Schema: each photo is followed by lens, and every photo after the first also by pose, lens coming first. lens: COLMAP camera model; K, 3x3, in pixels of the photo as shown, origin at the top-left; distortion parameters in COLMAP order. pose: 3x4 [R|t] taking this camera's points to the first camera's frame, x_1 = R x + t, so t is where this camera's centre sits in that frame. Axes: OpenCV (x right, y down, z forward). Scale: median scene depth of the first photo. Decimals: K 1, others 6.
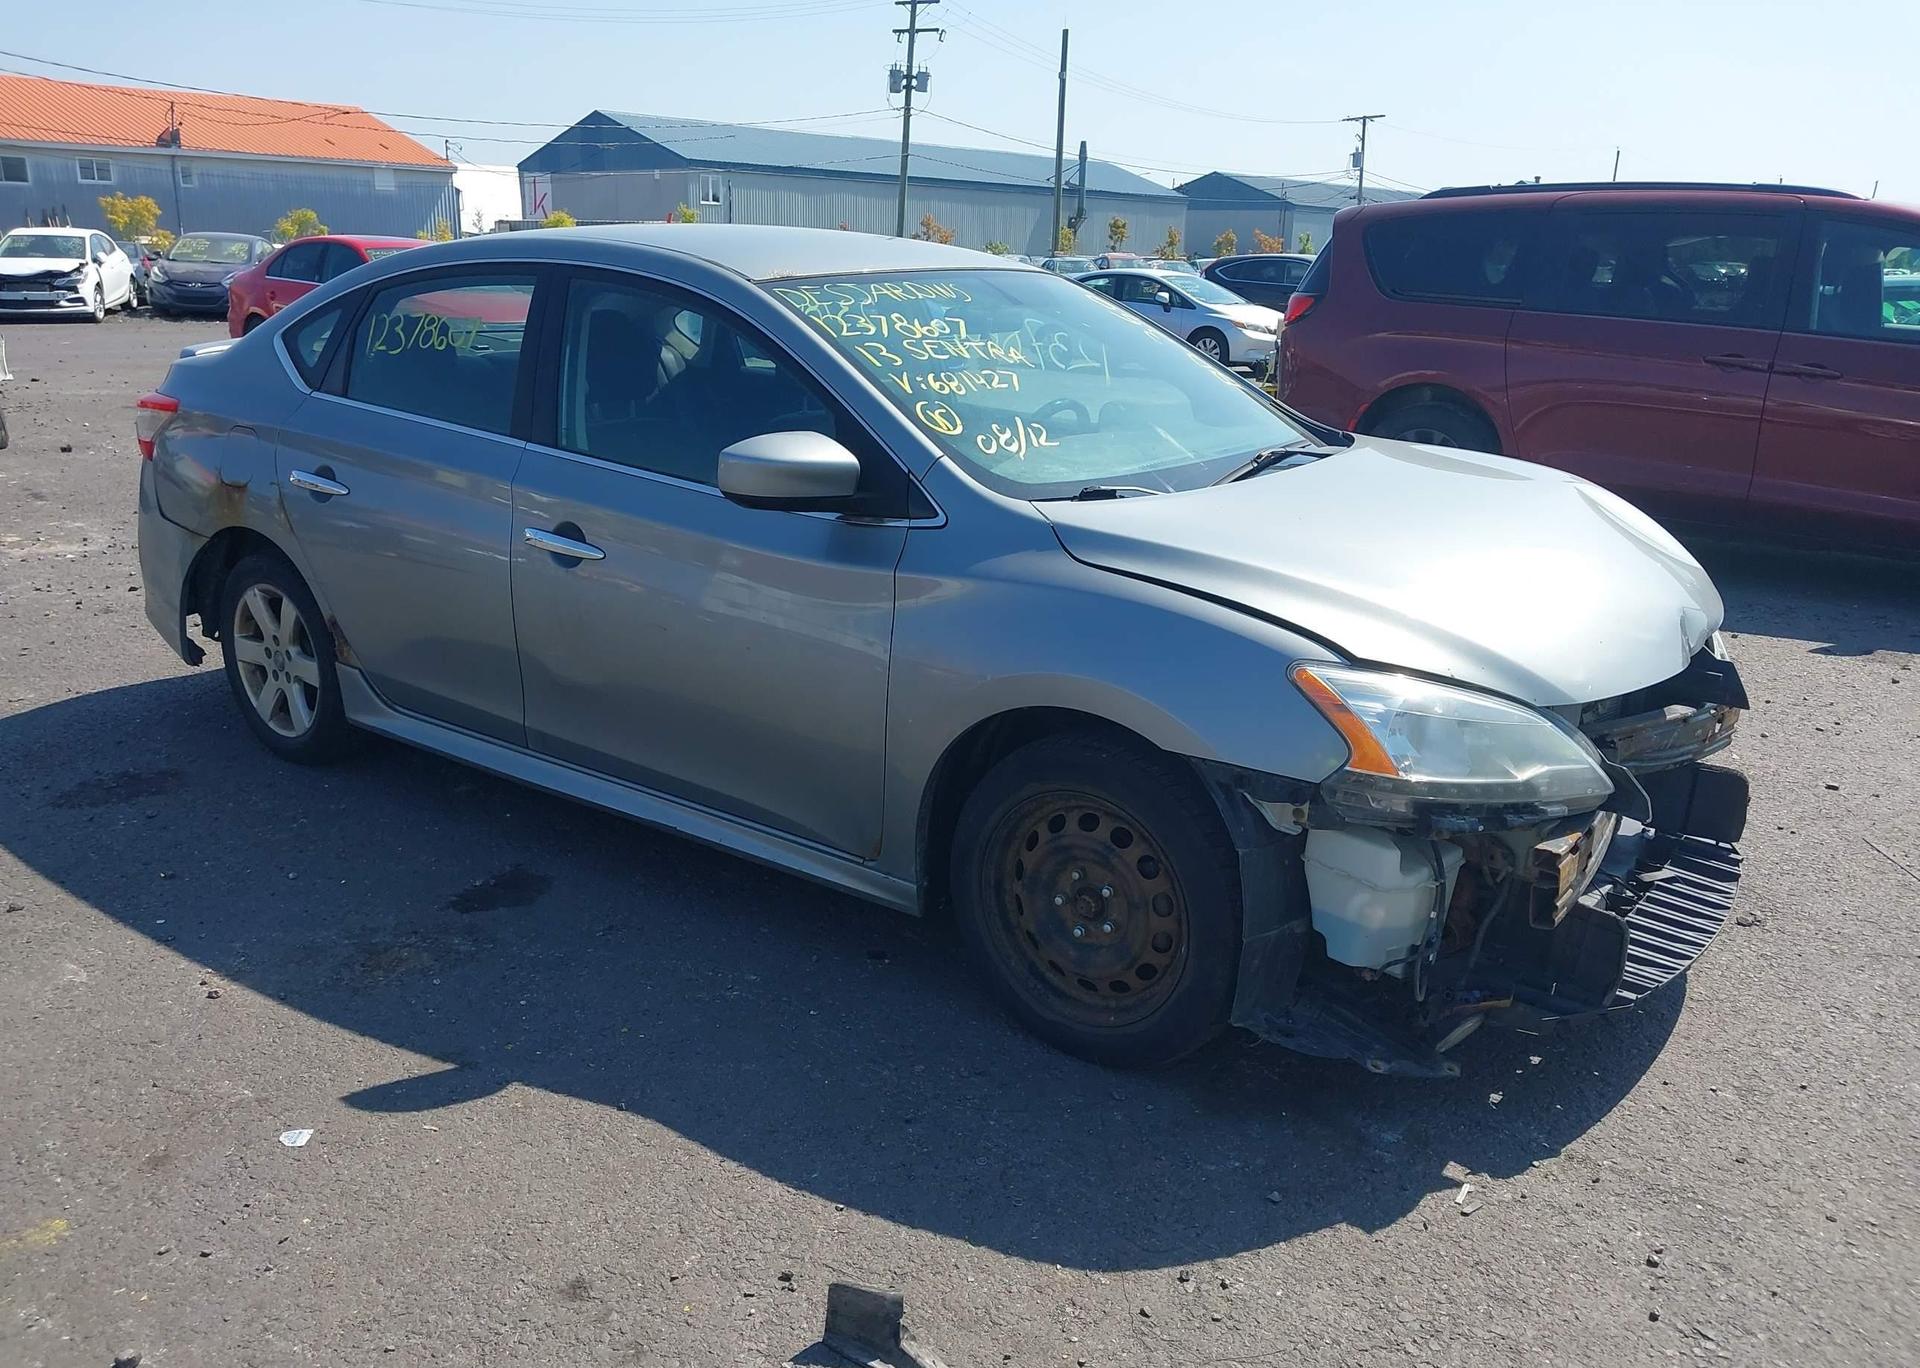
lens RADIAL K [[1527.6, 0, 956.9], [0, 1527.6, 711.0], [0, 0, 1]] dist [0.040735, -0.072357]
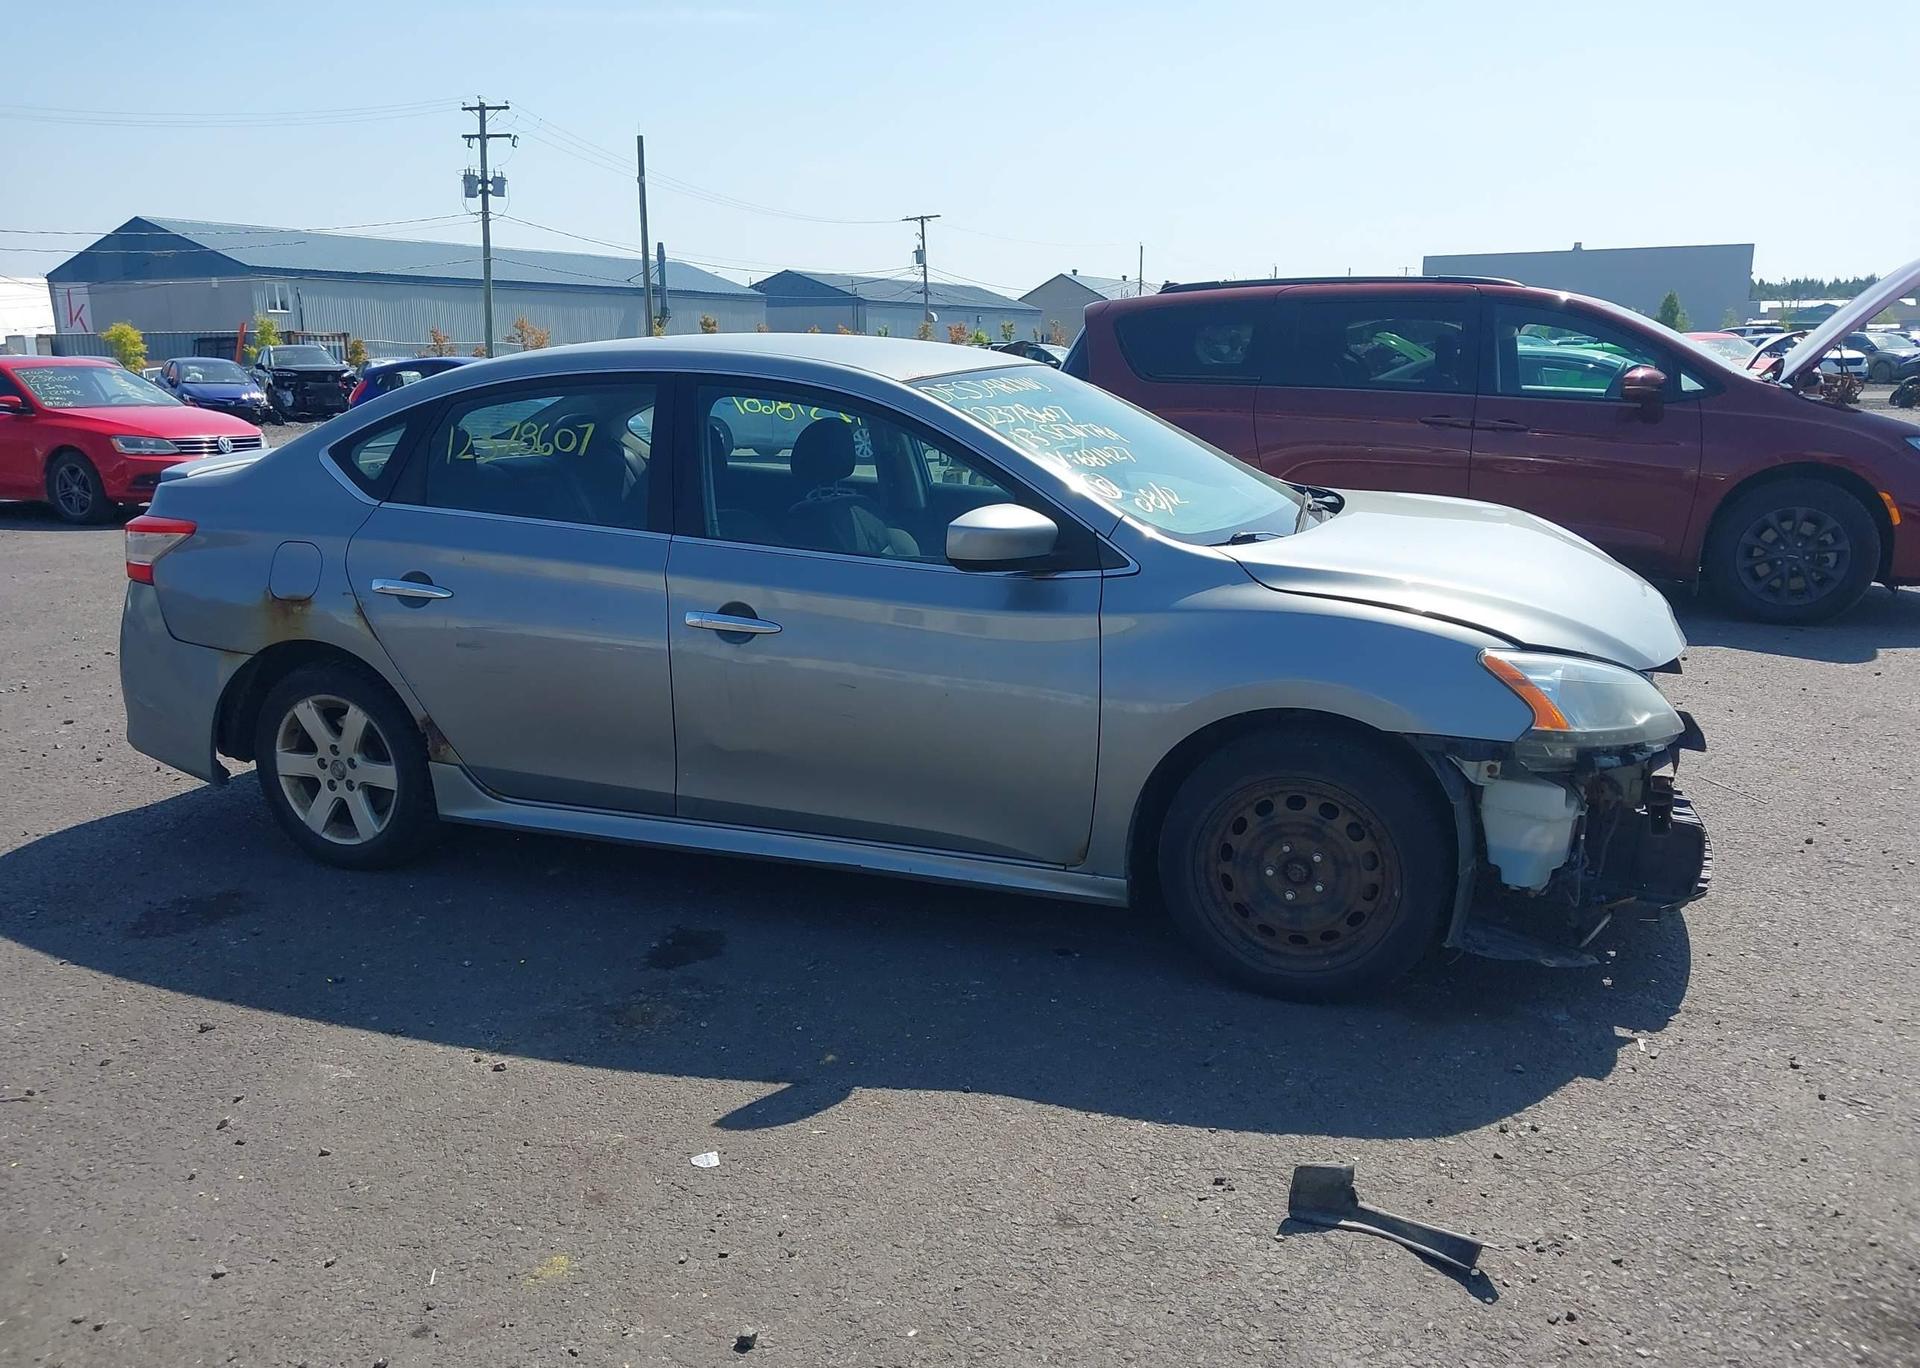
lens RADIAL K [[1527.2, 0, 955.7], [0, 1527.2, 712.1], [0, 0, 1]] dist [-0.000010, 0.017104]
pose [[0.962023, -0.092037, 0.256985, -0.333180], [0.106376, 0.993420, -0.042433, 0.016451], [-0.251389, 0.068159, 0.965483, -0.078803]]
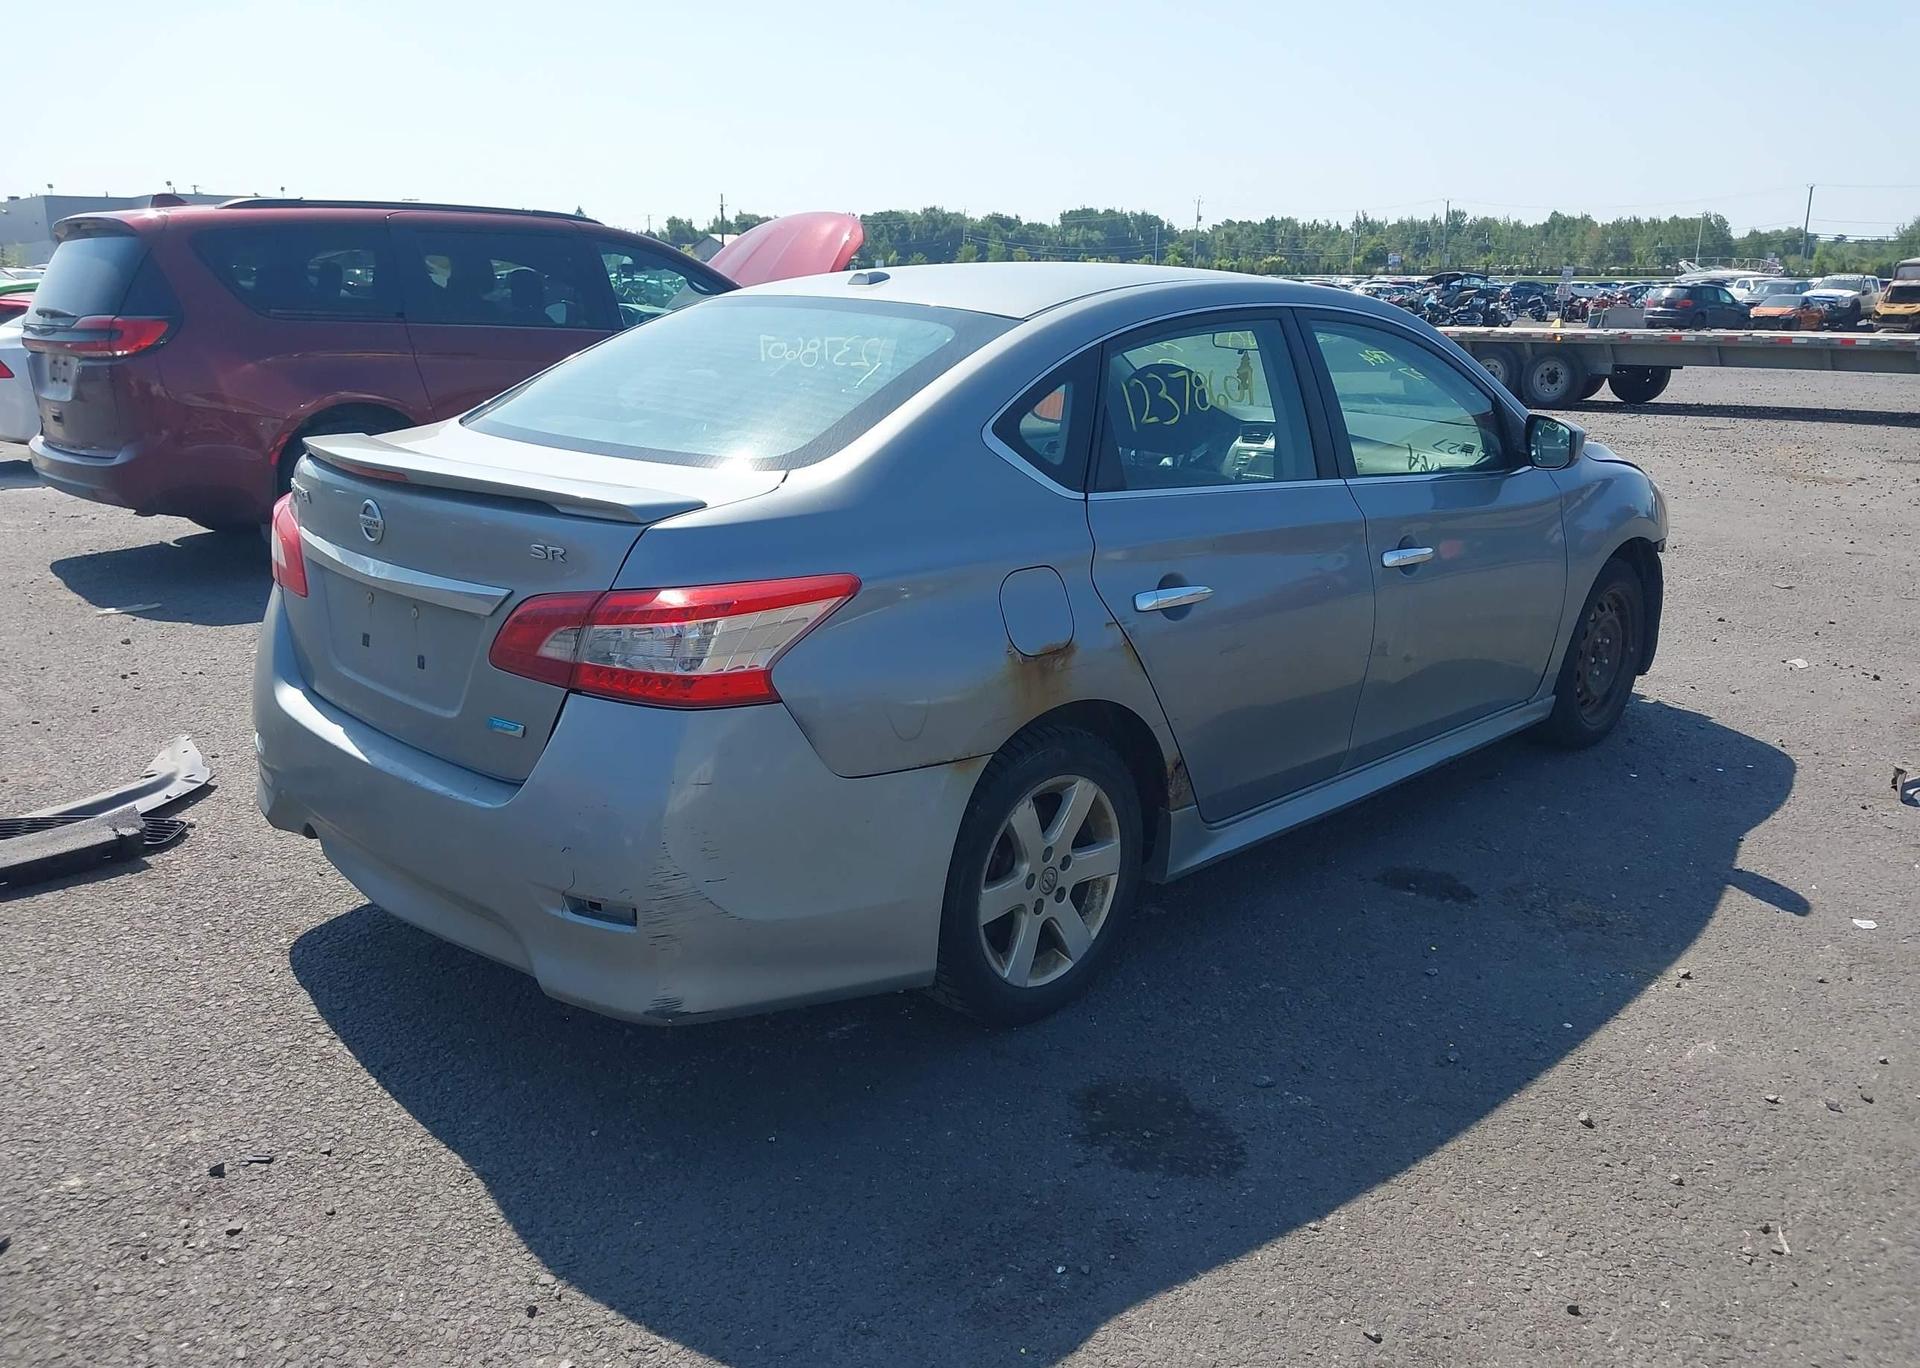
lens RADIAL K [[1569.9, 0, 870.5], [0, 1569.9, 686.7], [0, 0, 1]] dist [-0.016583, -0.015736]
pose [[0.159112, -0.276881, 0.947639, -1.219519], [0.286084, 0.931615, 0.224165, -0.330432], [-0.944902, 0.235437, 0.227442, 0.971556]]
